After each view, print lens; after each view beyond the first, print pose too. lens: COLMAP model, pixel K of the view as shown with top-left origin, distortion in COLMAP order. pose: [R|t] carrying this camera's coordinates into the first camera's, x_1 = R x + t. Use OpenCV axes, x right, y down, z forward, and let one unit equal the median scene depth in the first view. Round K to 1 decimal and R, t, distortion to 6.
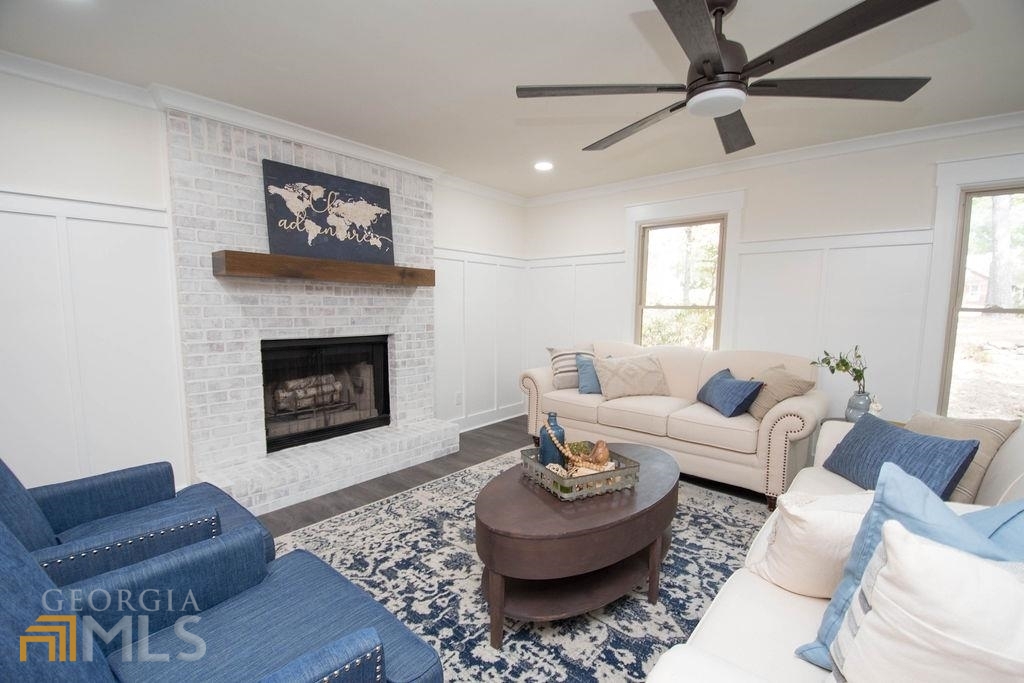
lens RADIAL K [[444.8, 0, 513.1], [0, 444.8, 358.6], [0, 0, 1]] dist [-0.028911, -0.000729]
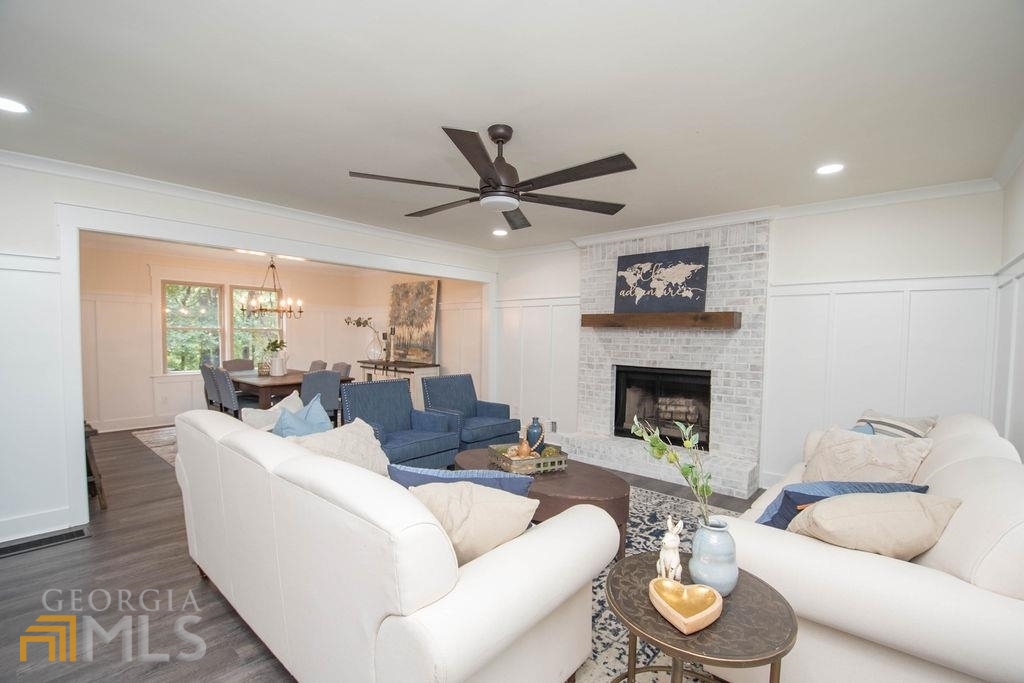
lens RADIAL K [[444.8, 0, 513.1], [0, 444.8, 358.6], [0, 0, 1]] dist [-0.028911, -0.000729]
pose [[-0.024777, 0.037958, -0.998972, 0.983429], [-0.129061, 0.990795, 0.040848, -0.075033], [0.991327, 0.129940, -0.019650, 0.590517]]
